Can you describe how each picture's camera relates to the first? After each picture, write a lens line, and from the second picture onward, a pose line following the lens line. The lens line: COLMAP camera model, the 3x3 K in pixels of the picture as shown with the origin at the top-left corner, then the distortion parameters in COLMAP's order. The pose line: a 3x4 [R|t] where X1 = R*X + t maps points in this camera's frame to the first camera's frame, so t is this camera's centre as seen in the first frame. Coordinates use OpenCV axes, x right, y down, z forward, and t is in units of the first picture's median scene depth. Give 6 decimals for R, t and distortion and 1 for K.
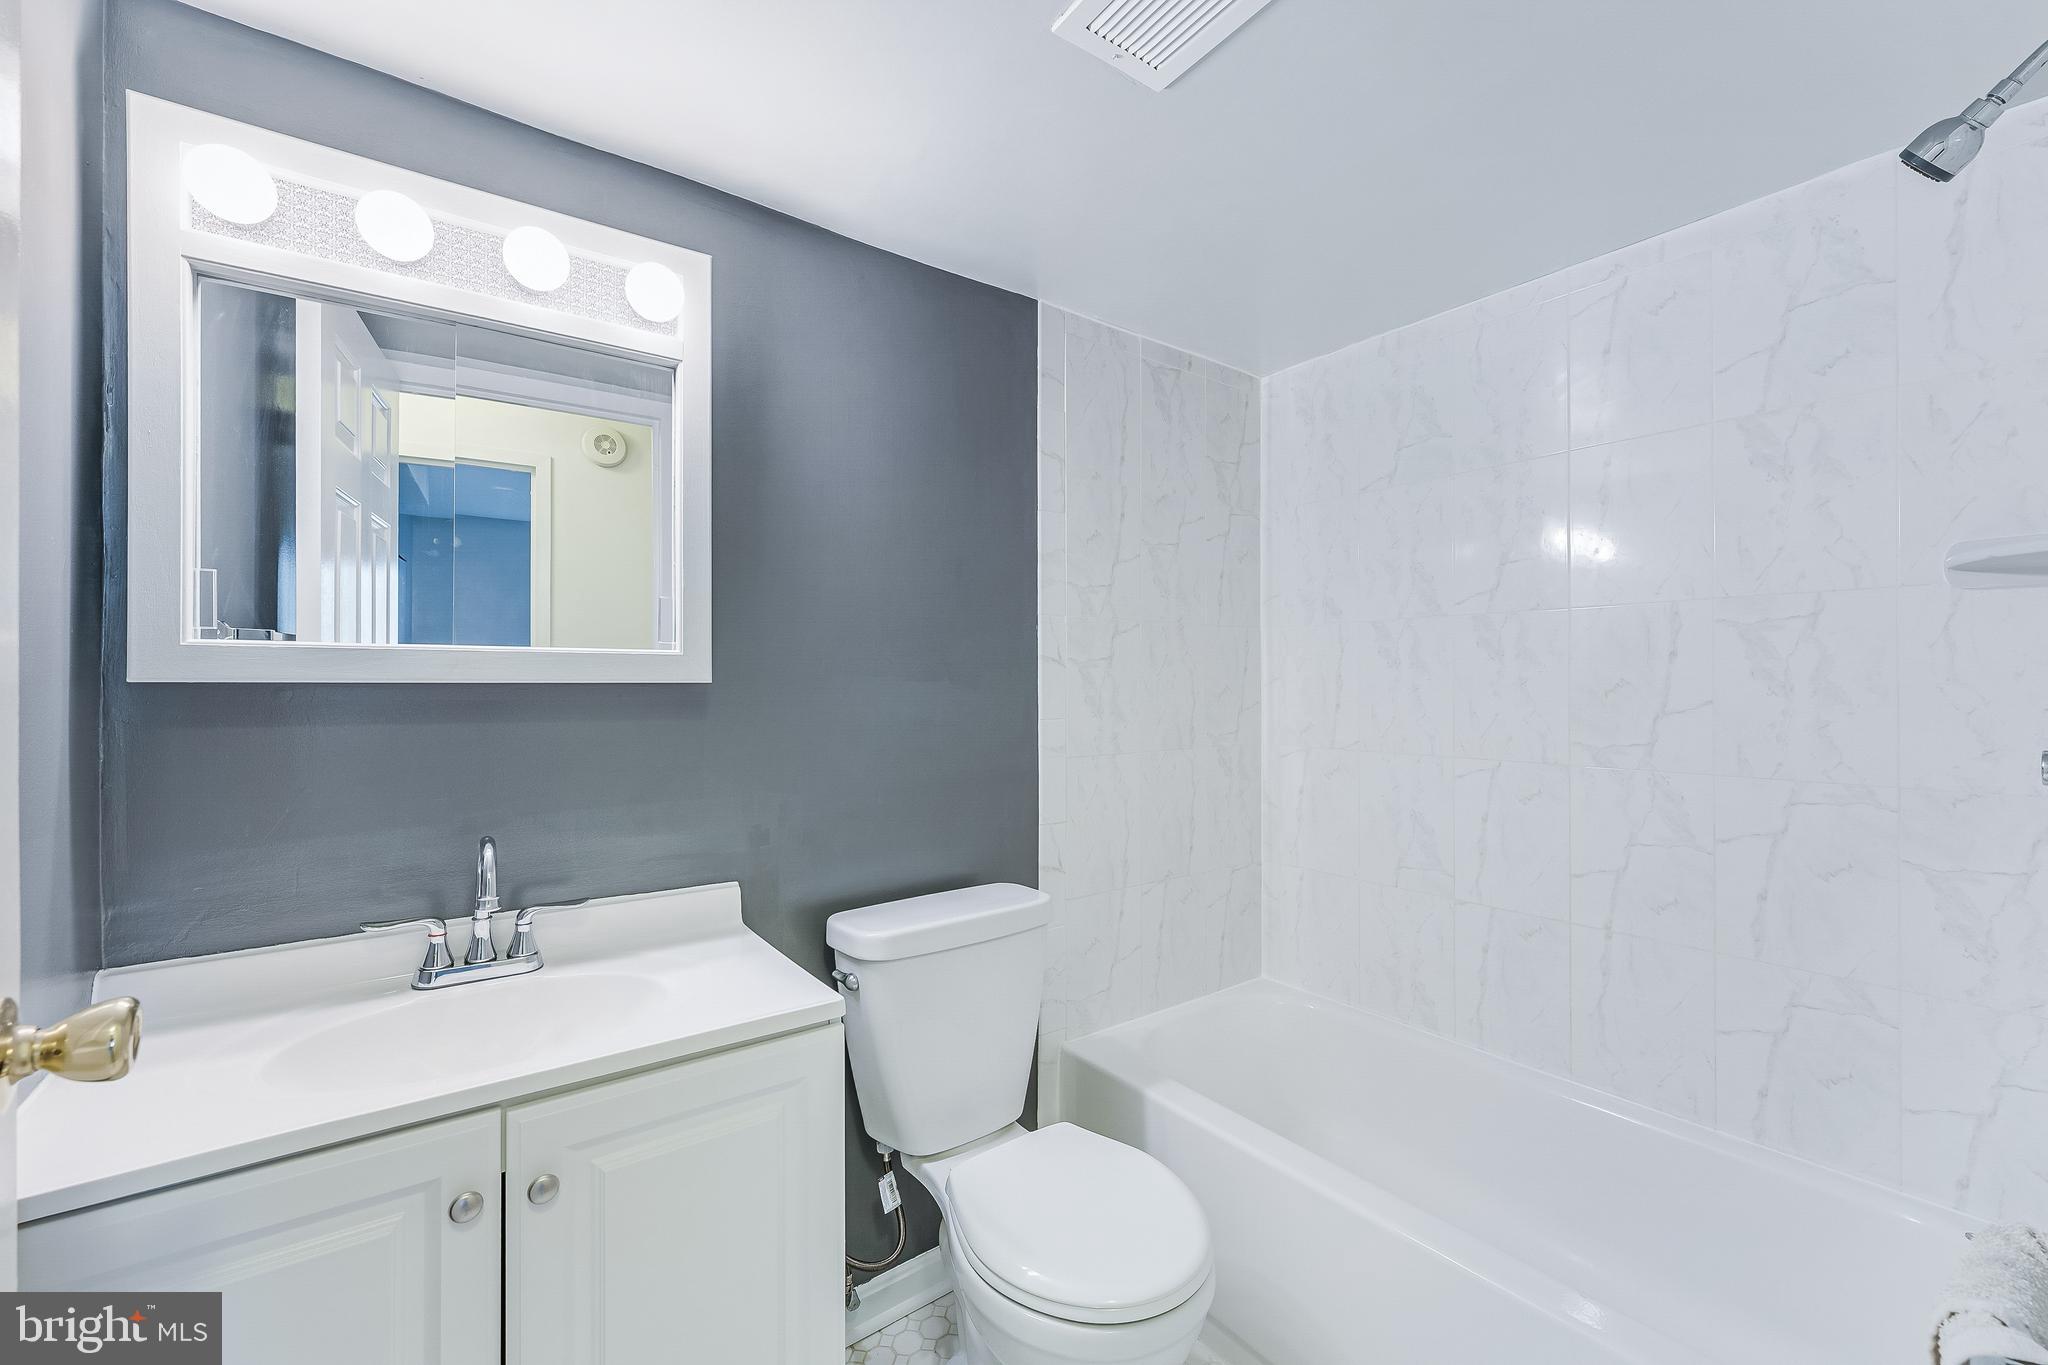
lens RADIAL K [[832.4, 0, 1018.6], [0, 832.4, 685.7], [0, 0, 1]] dist [-0.000370, 0.001221]
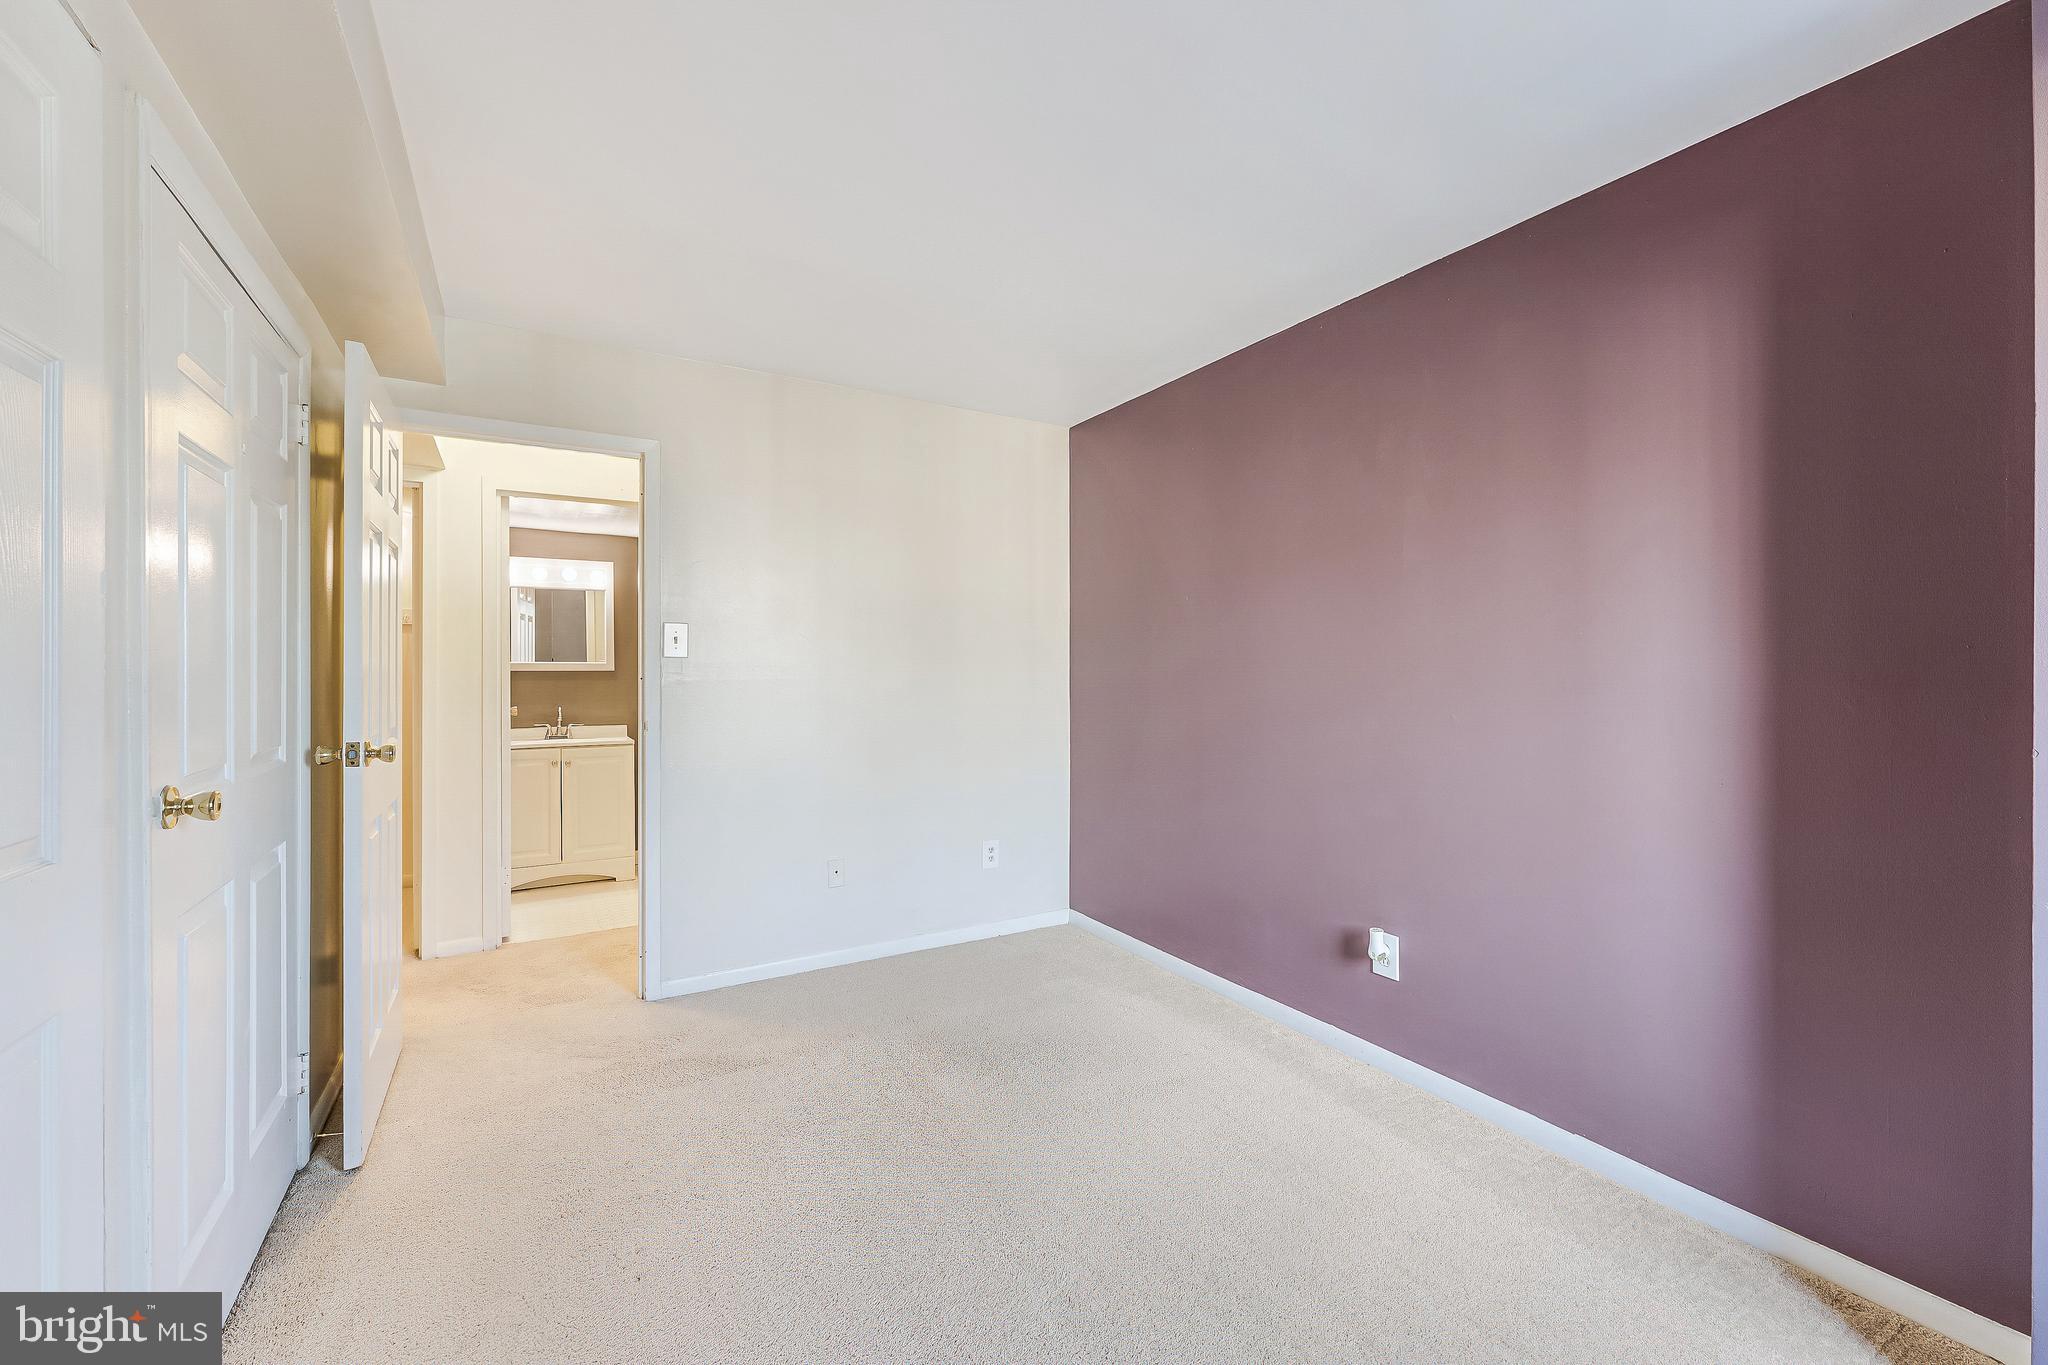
lens RADIAL K [[832.4, 0, 1034.3], [0, 832.4, 672.8], [0, 0, 1]] dist [-0.000370, 0.001221]
pose [[0.997600, -0.001204, -0.069236, 2.176538], [0.001178, 0.999999, -0.000405, 0.012344], [0.069236, 0.000323, 0.997600, -3.225747]]
